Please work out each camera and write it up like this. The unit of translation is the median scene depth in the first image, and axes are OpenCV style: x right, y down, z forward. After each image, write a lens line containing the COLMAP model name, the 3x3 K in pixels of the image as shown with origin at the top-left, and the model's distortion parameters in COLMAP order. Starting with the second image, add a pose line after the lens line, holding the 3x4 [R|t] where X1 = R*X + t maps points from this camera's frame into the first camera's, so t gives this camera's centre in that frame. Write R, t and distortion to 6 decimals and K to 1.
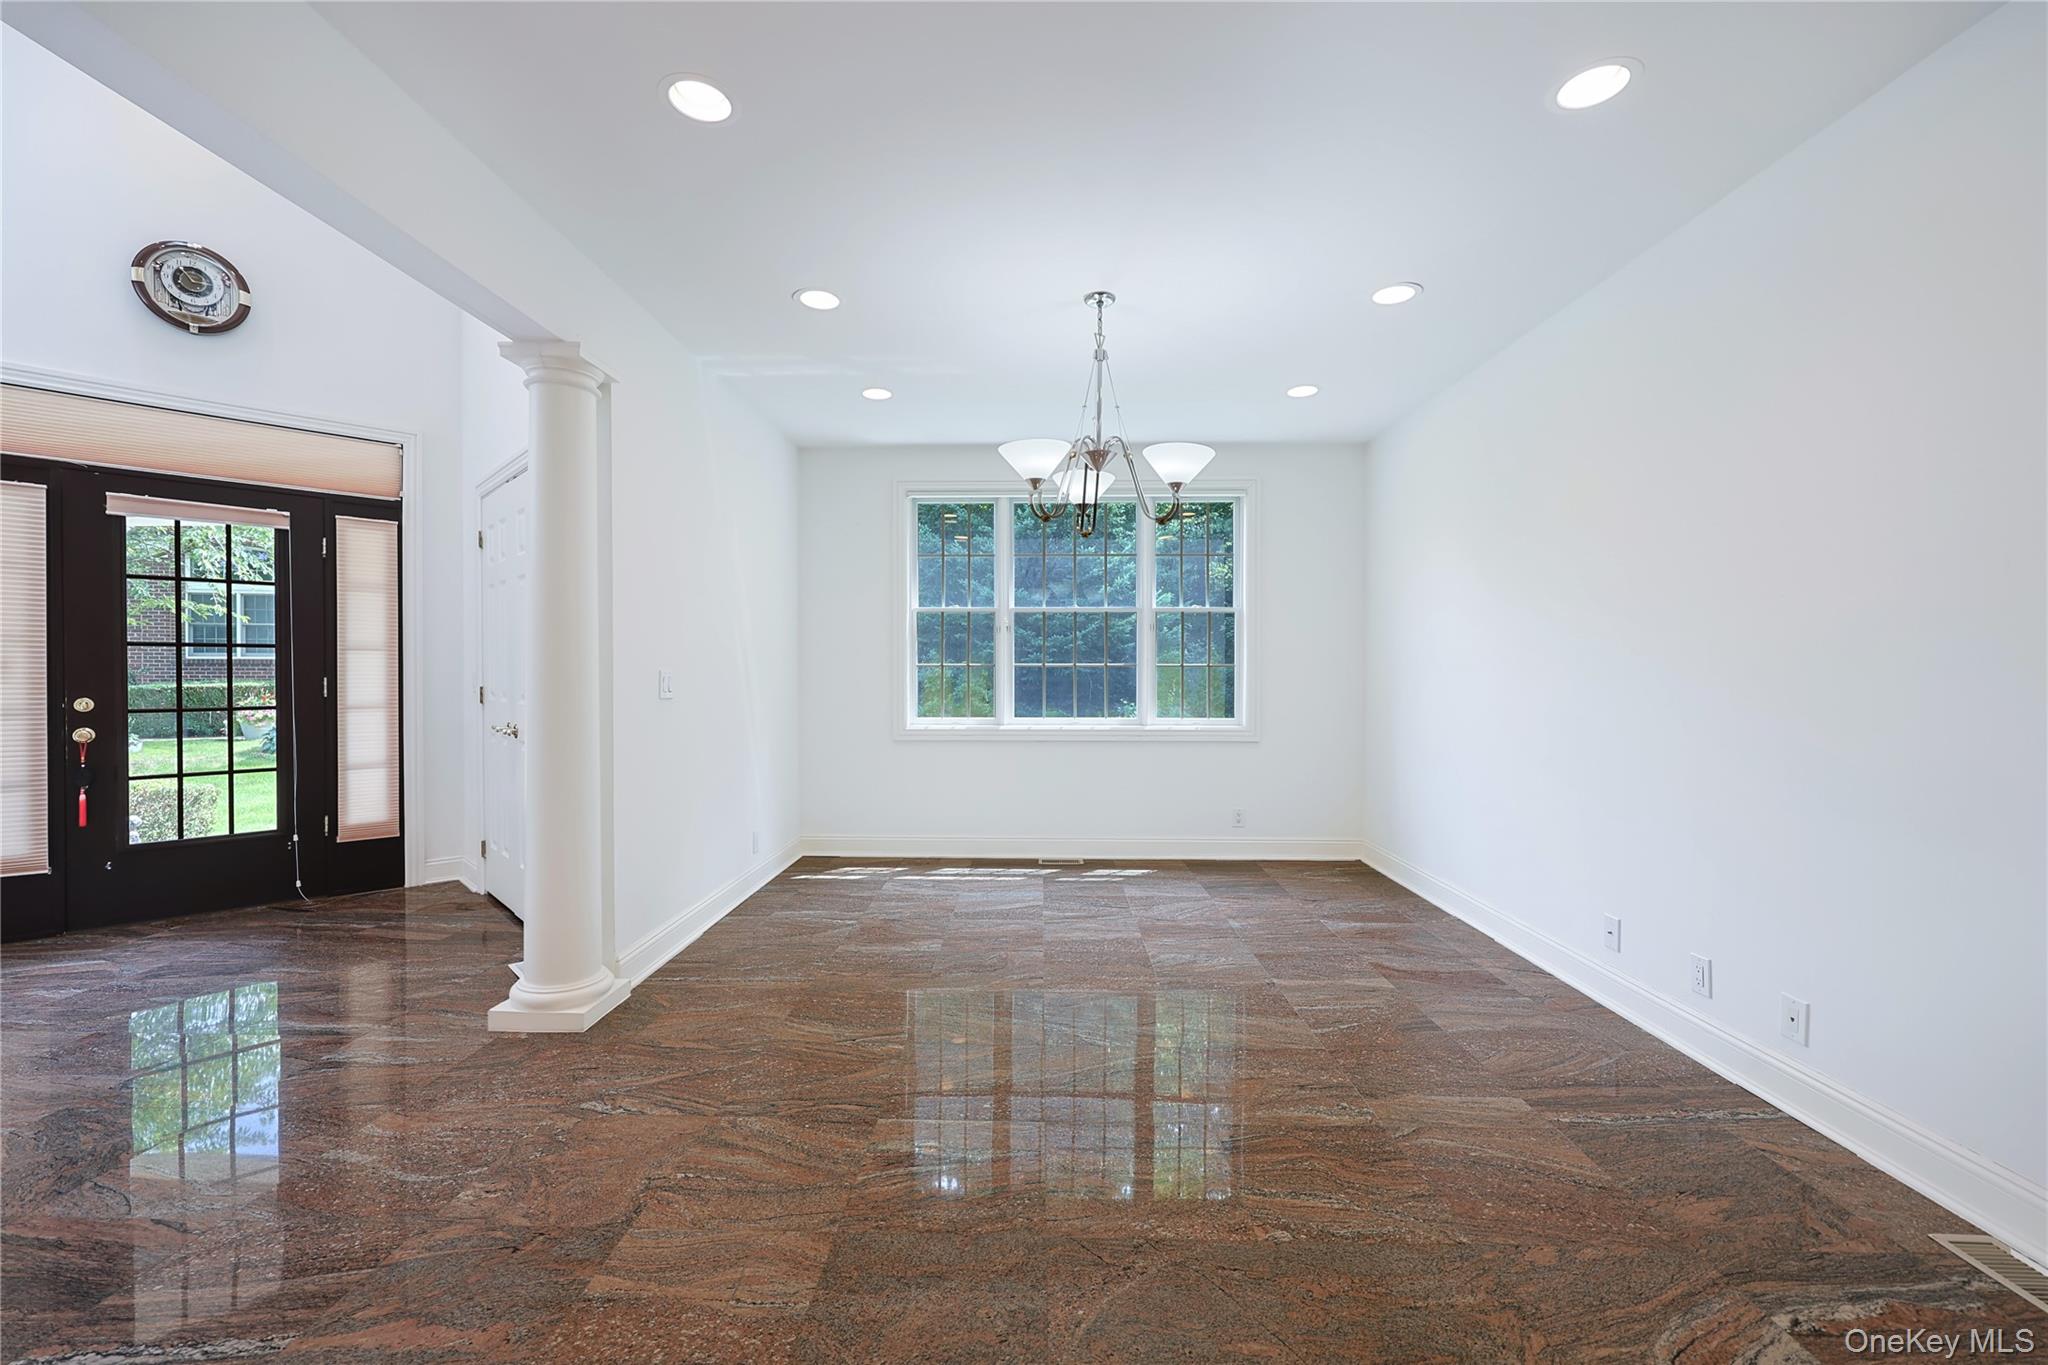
lens RADIAL K [[851.5, 0, 1047.7], [0, 851.5, 687.5], [0, 0, 1]] dist [0.000679, 0.000517]
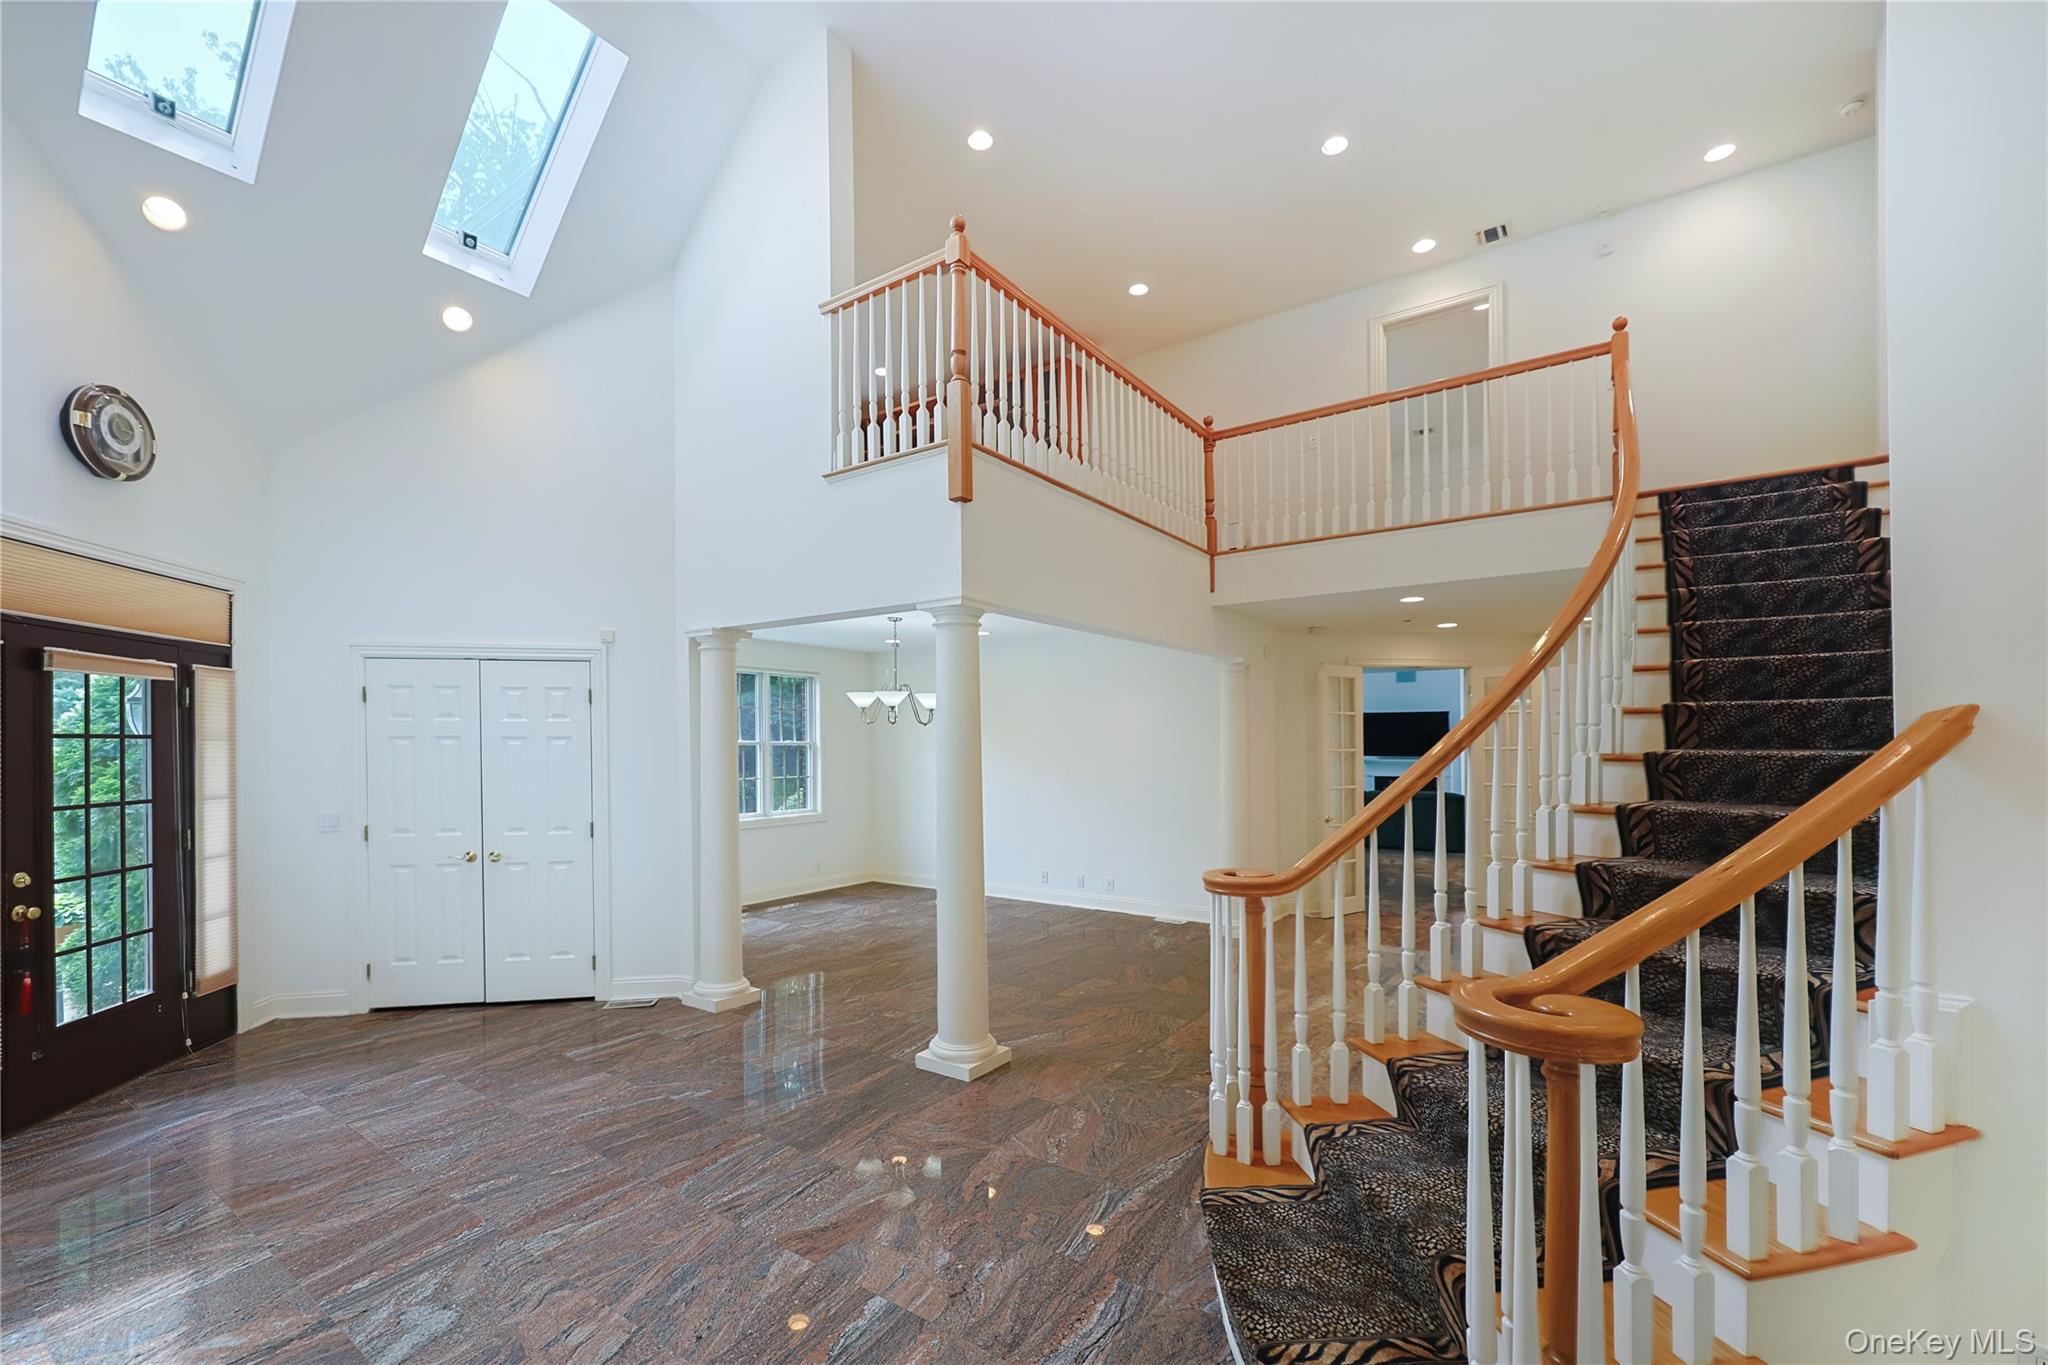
lens RADIAL K [[851.5, 0, 1030.1], [0, 851.5, 742.3], [0, 0, 1]] dist [0.000679, 0.000517]
pose [[0.557155, -0.002105, 0.830406, -1.093373], [0.014199, 0.999875, -0.006993, -0.089161], [-0.830287, 0.015687, 0.557115, -0.342861]]
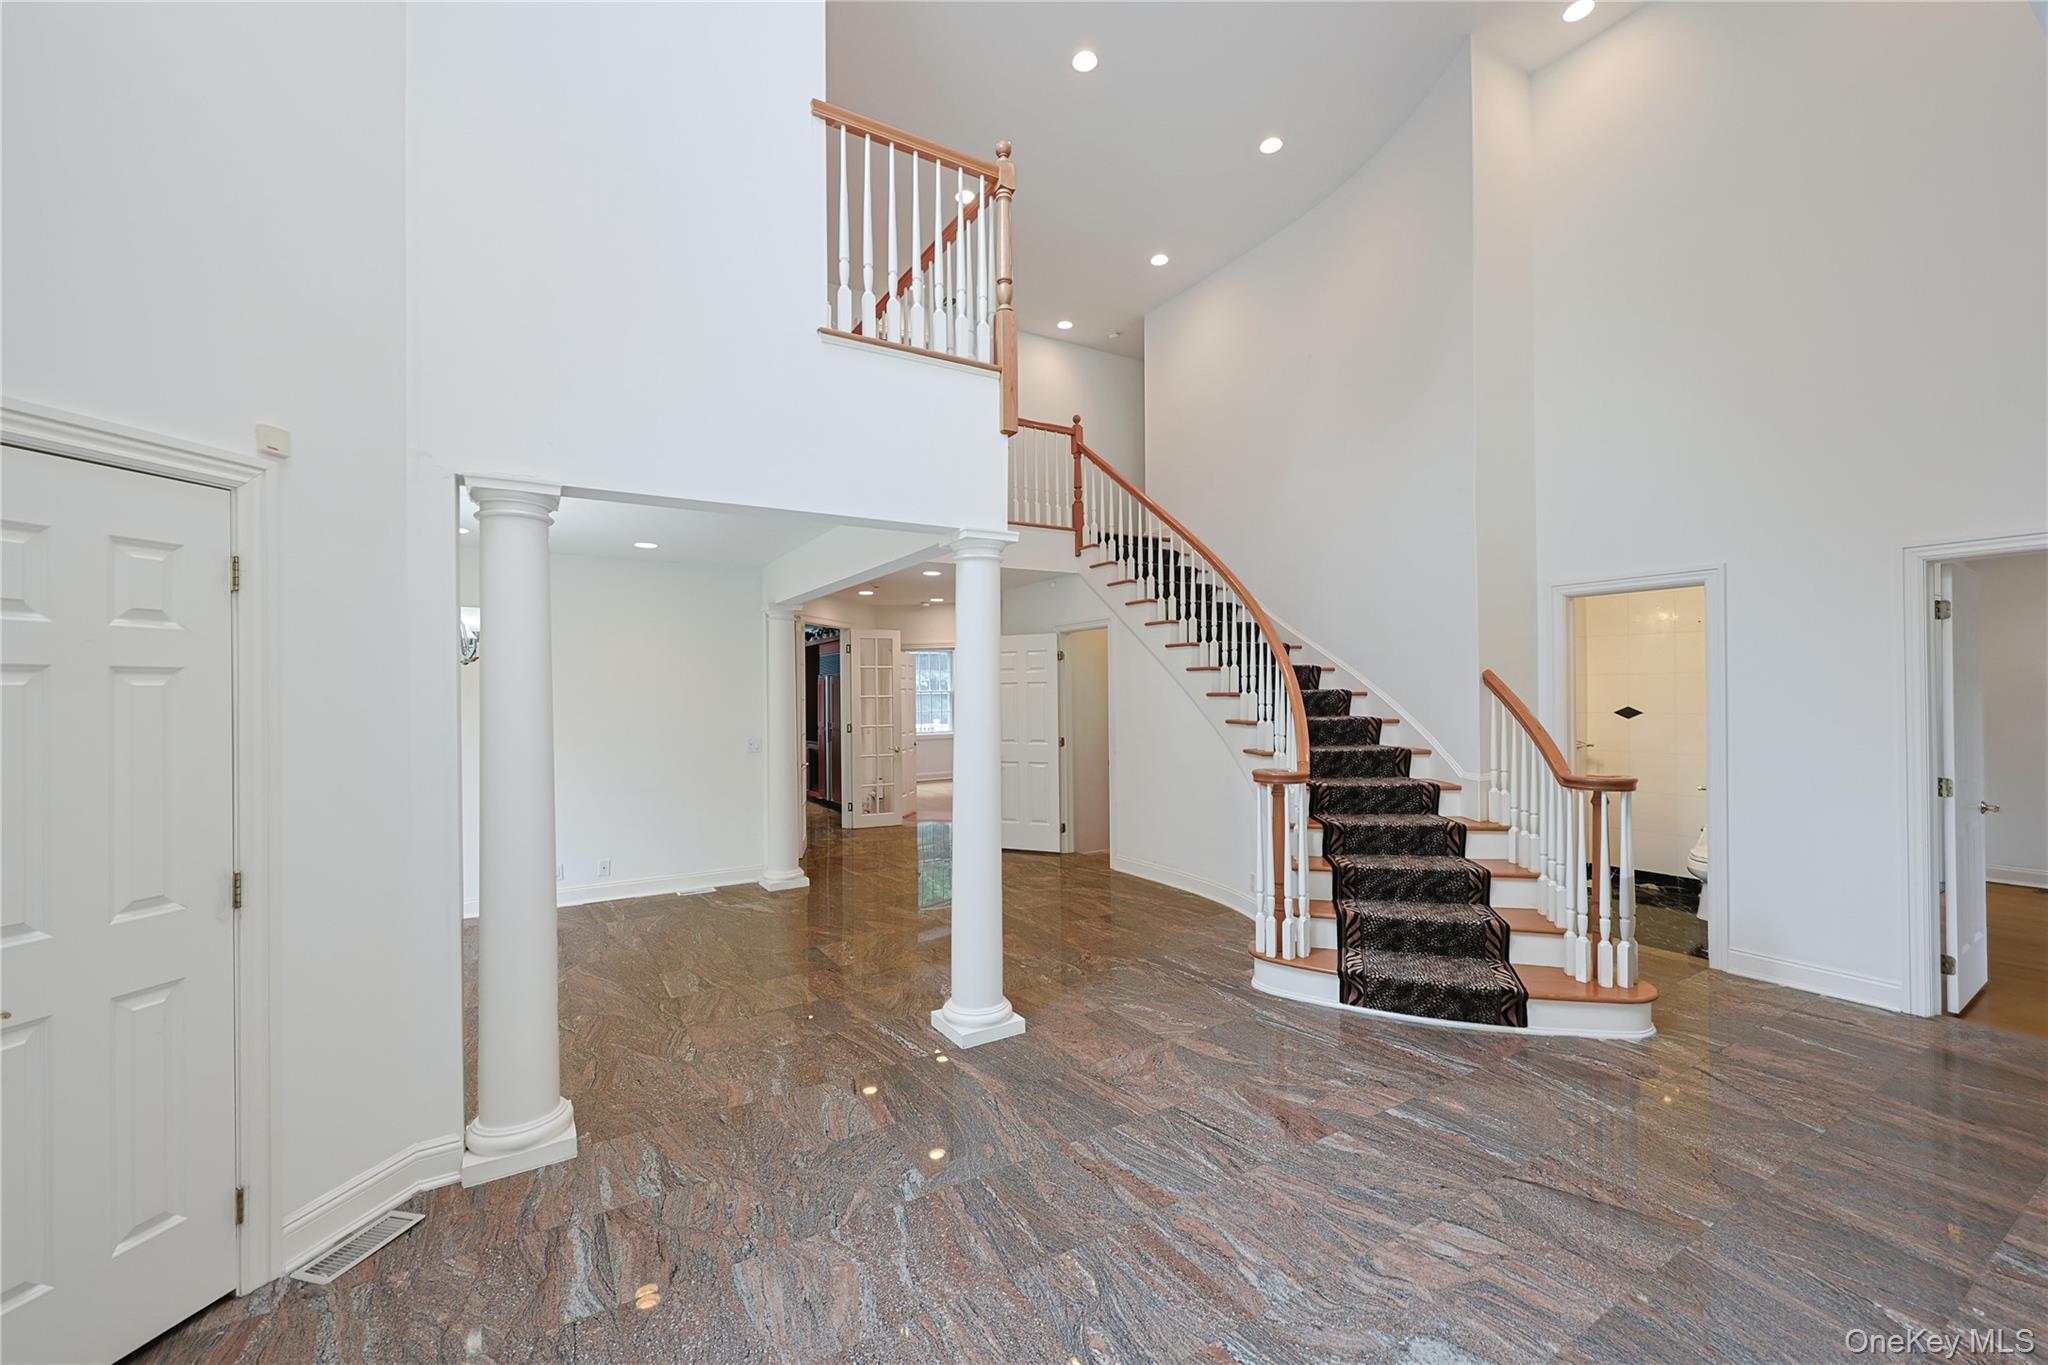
lens RADIAL K [[851.5, 0, 1029.3], [0, 851.5, 690.8], [0, 0, 1]] dist [0.000679, 0.000517]
pose [[-0.552725, 0.005303, 0.833347, -1.120369], [0.018328, 0.999815, 0.005794, -0.095447], [-0.833162, 0.018476, -0.552720, 0.678425]]
